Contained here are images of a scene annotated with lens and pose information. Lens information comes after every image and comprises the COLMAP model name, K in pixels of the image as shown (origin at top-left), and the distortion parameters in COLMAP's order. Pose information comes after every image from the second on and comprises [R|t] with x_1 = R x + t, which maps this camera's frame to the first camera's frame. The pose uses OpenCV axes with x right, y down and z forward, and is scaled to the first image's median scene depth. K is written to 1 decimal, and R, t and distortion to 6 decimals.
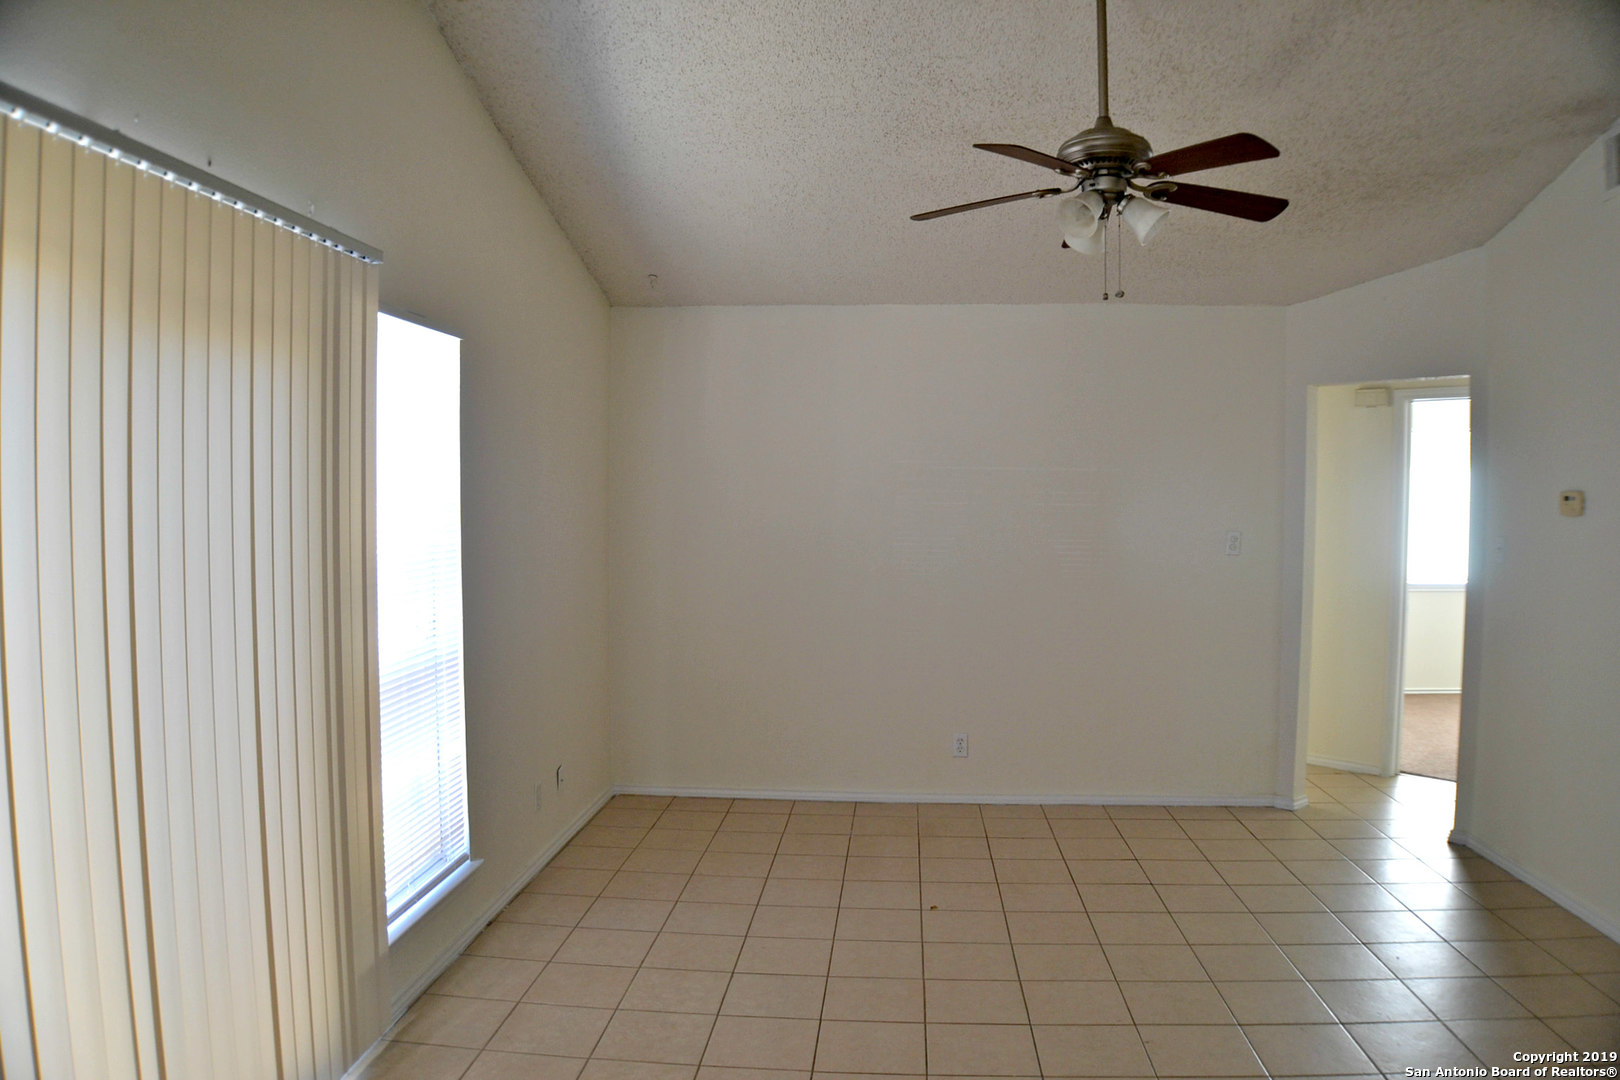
lens RADIAL K [[1196.0, 0, 810.0], [0, 1196.0, 540.0], [0, 0, 1]] dist [-0.171576, 0.055134]
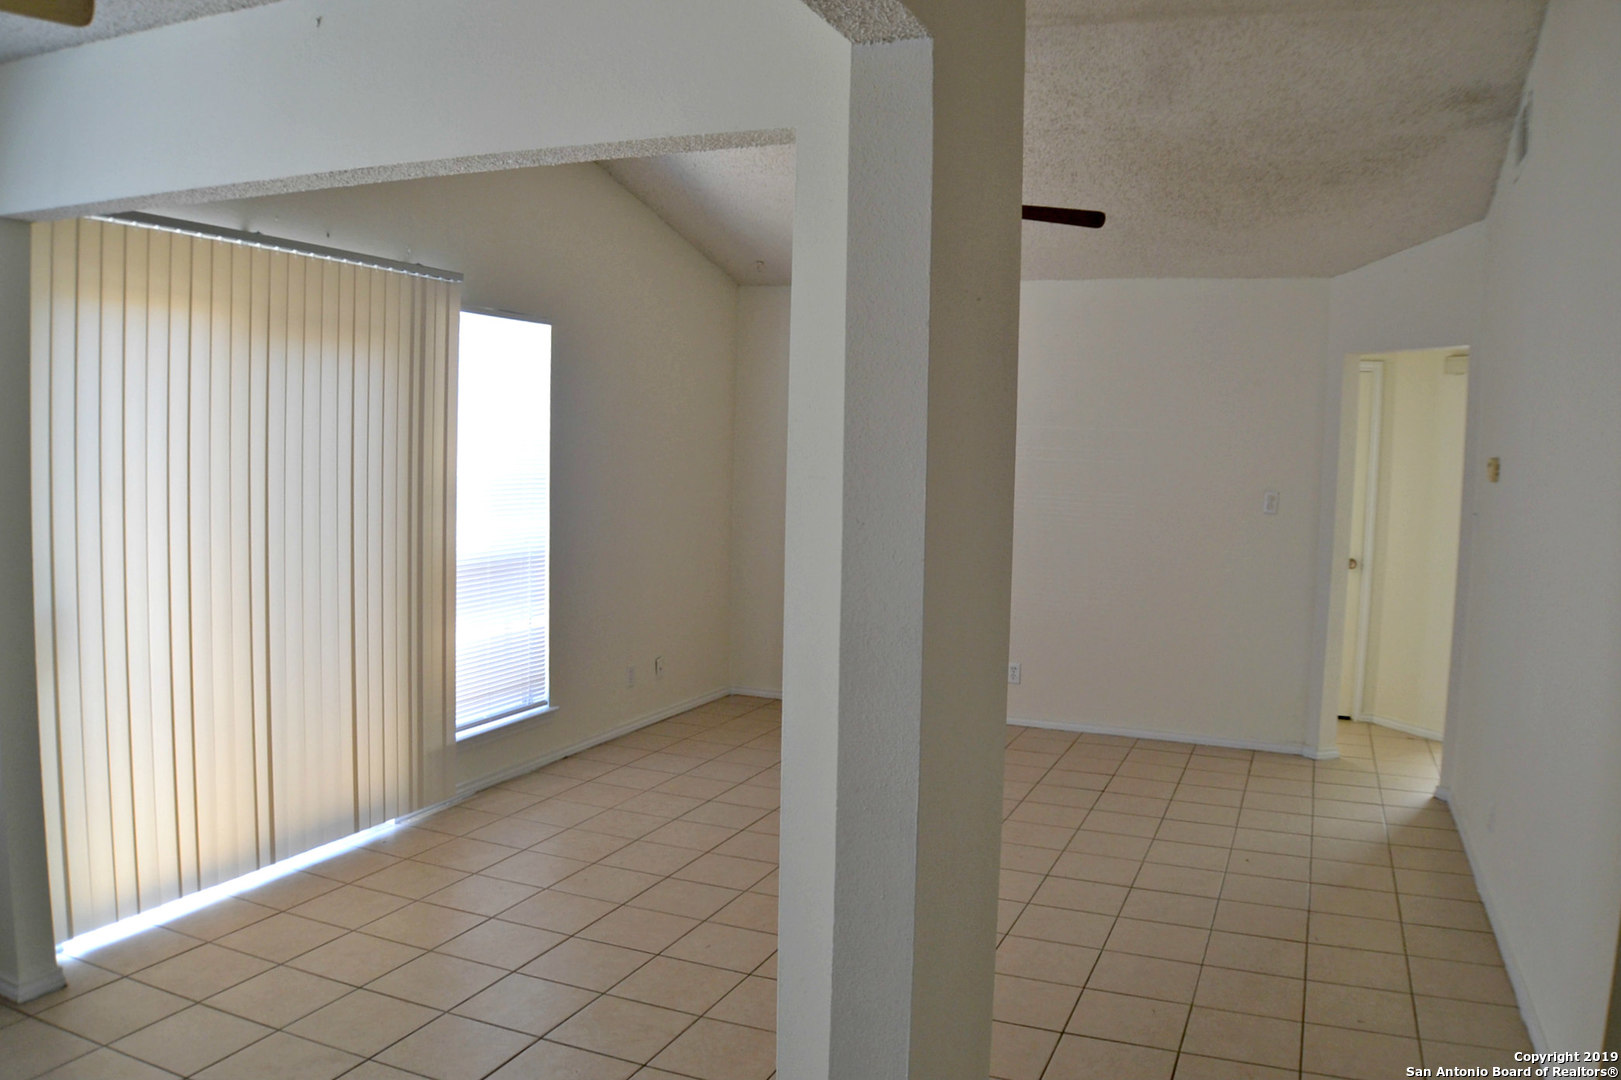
lens RADIAL K [[1385.6, 0, 810.5], [0, 1385.6, 540.0], [0, 0, 1]] dist [-0.178657, 0.003463]
pose [[0.942032, 0.044214, -0.332597, 0.540298], [-0.036302, 0.998891, 0.029967, 0.021360], [0.333554, -0.016156, 0.942593, -0.426254]]
